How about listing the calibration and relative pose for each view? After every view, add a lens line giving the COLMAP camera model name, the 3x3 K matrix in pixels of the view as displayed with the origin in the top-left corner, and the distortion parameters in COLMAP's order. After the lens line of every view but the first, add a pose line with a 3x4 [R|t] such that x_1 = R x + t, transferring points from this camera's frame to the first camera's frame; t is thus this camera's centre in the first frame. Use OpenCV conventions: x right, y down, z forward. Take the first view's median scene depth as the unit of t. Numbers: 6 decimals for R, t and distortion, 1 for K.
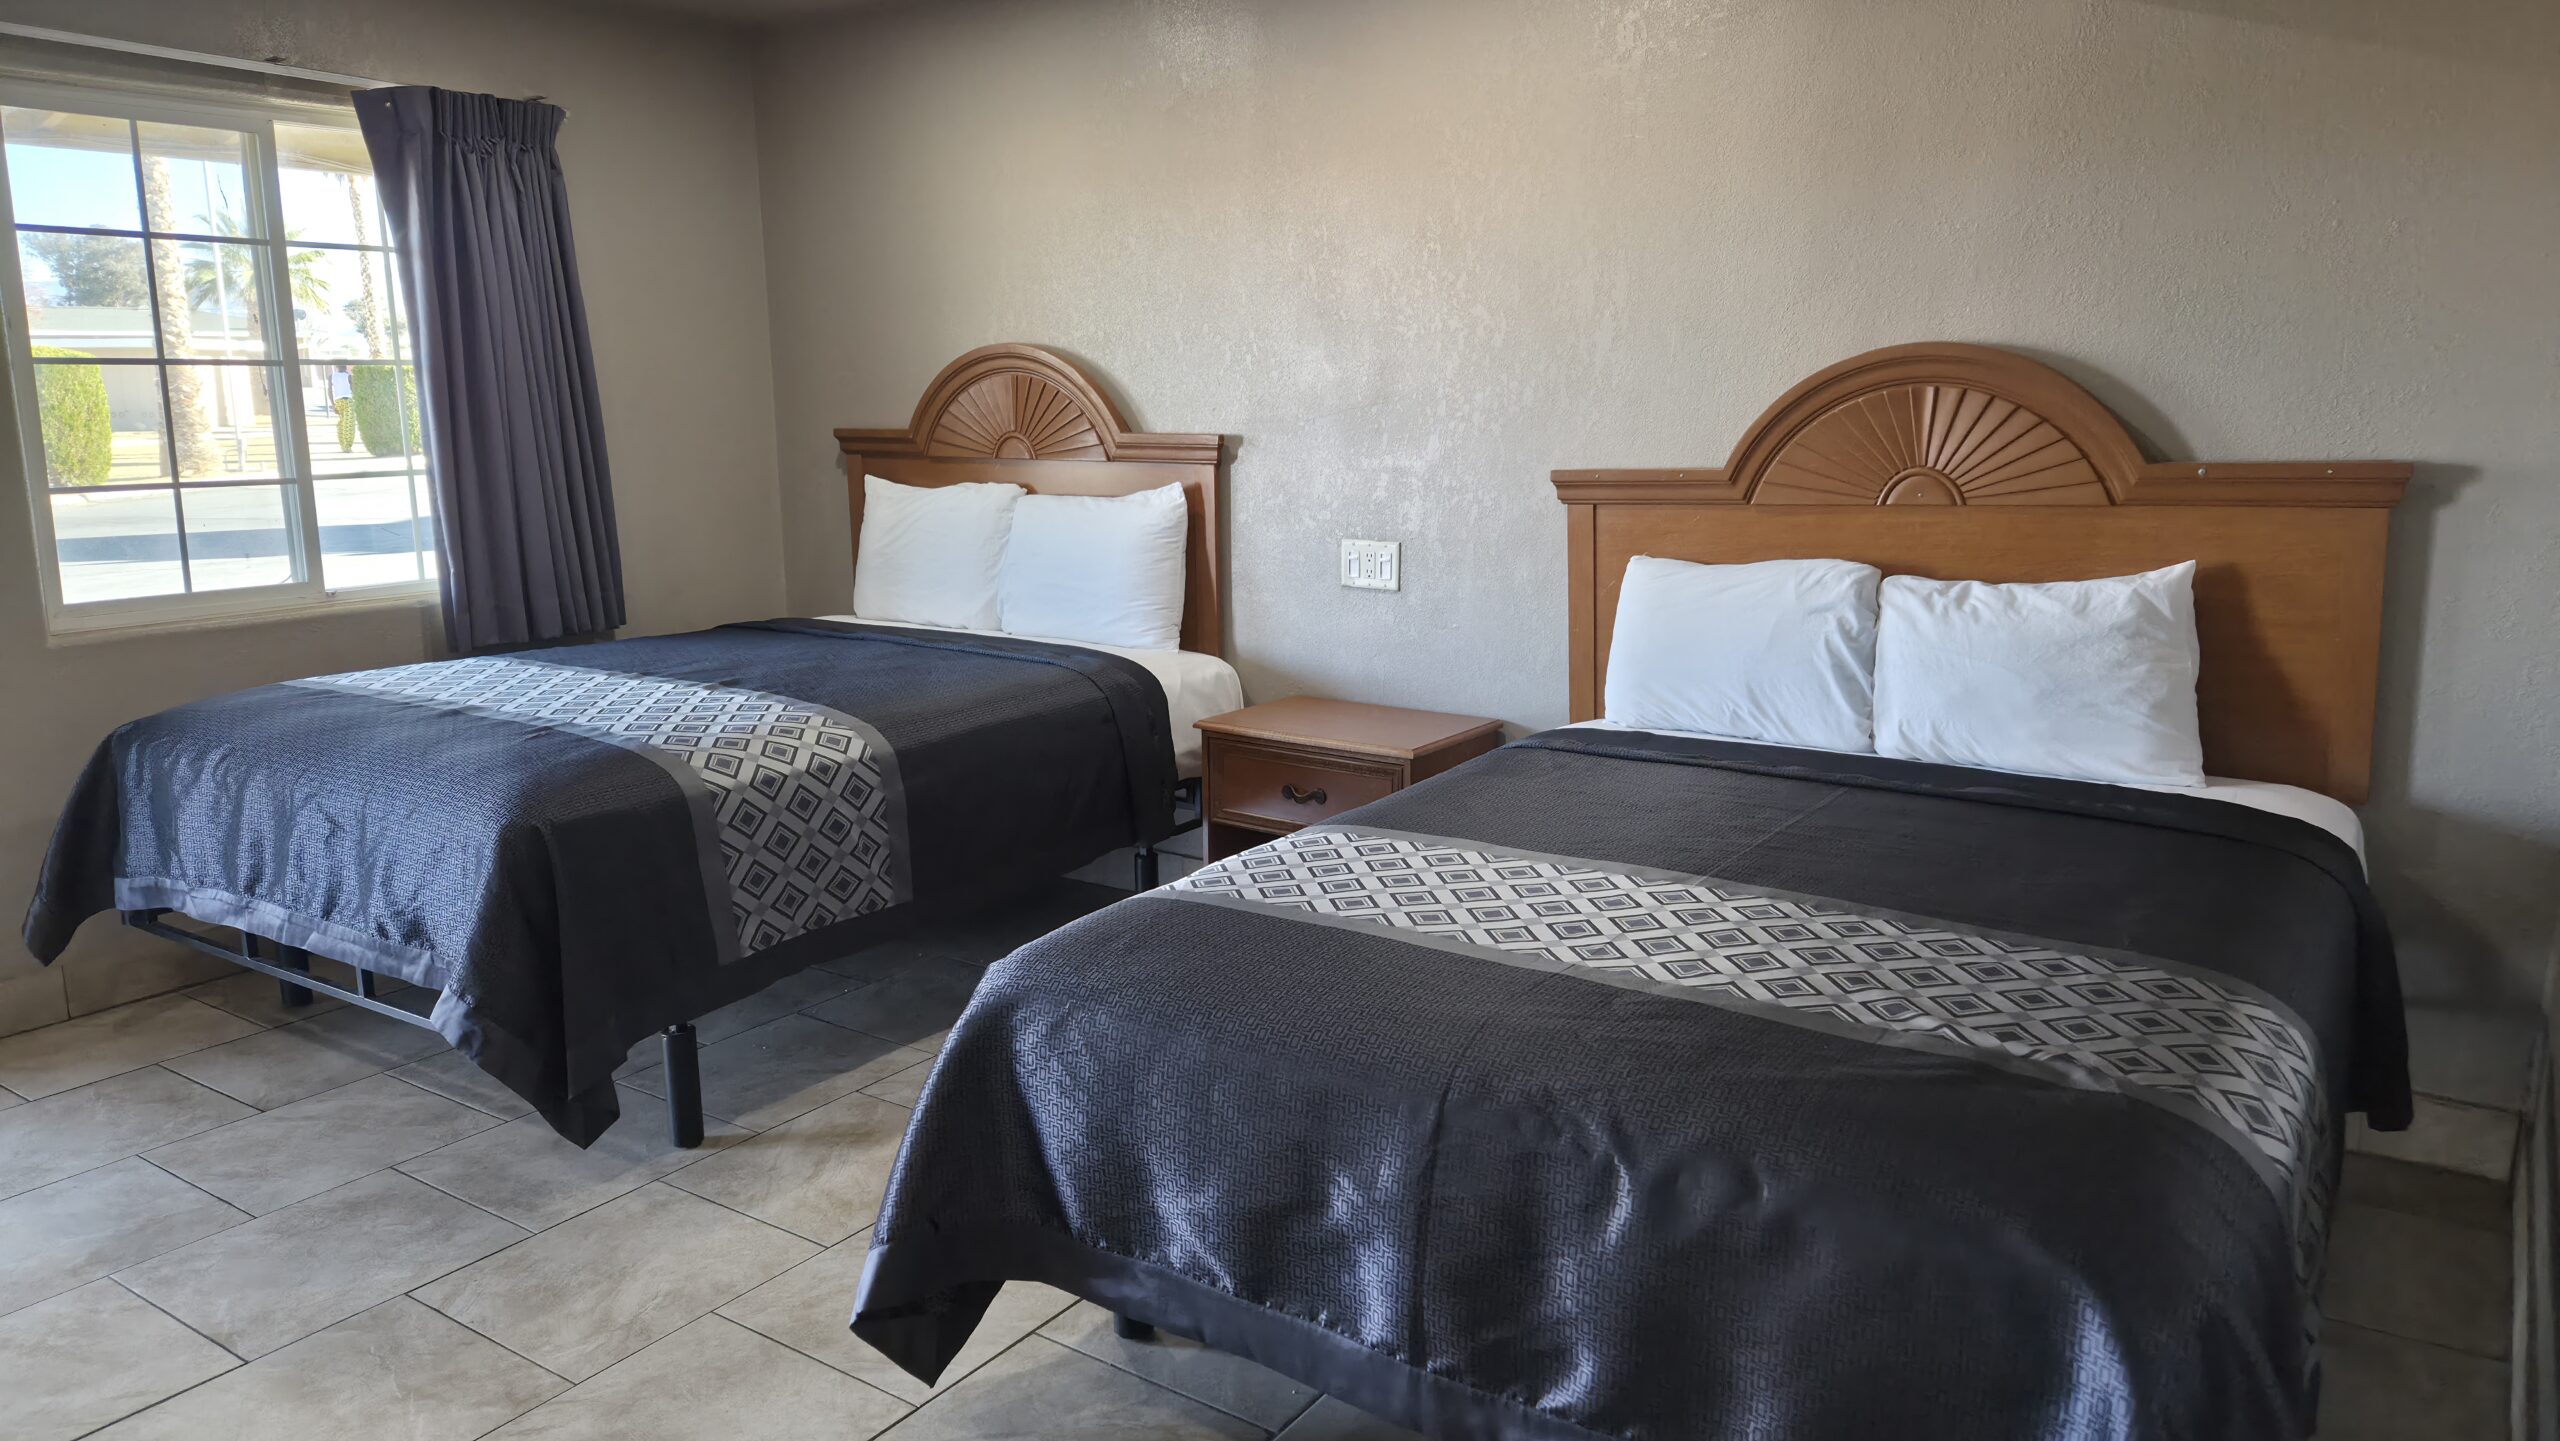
lens RADIAL K [[1742.8, 0, 1337.2], [0, 1742.8, 710.2], [0, 0, 1]] dist [0.081703, -0.072706]
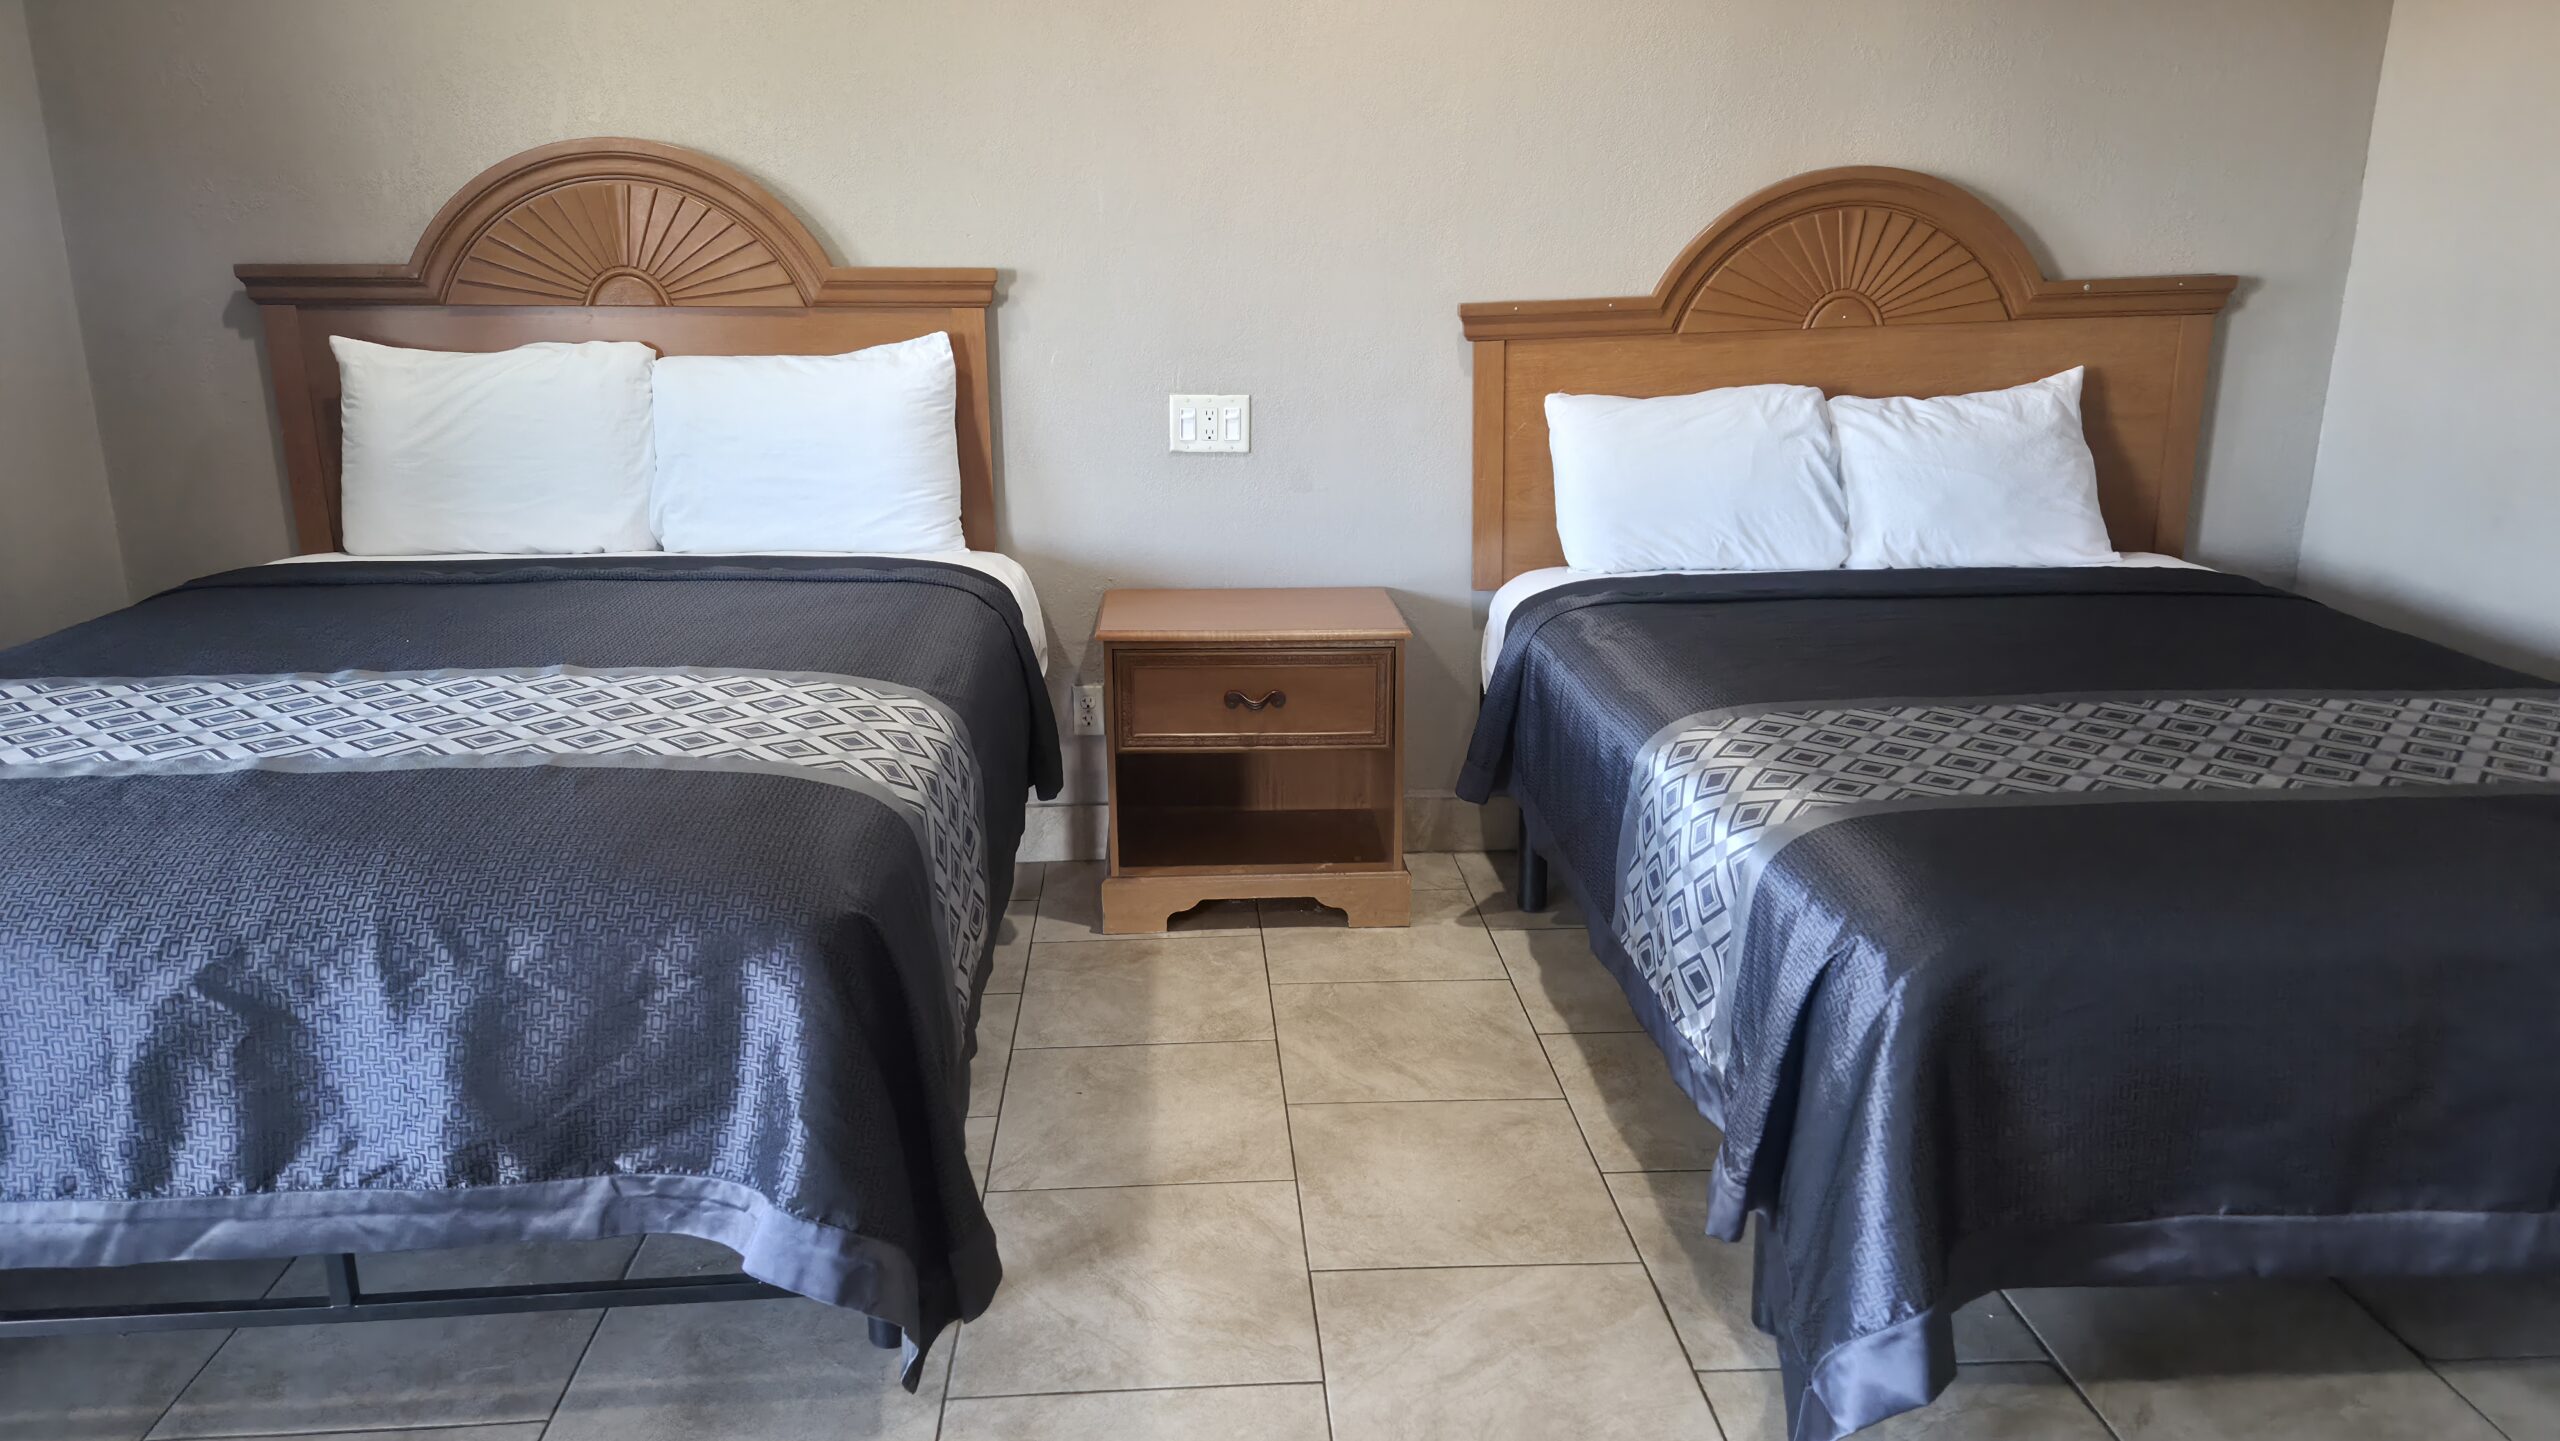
lens RADIAL K [[1742.8, 0, 1337.2], [0, 1742.8, 710.2], [0, 0, 1]] dist [0.081703, -0.072706]
pose [[0.783850, -0.162340, 0.599353, -0.551351], [0.109353, 0.986224, 0.124112, -0.052765], [-0.611245, -0.031744, 0.790804, 0.336674]]
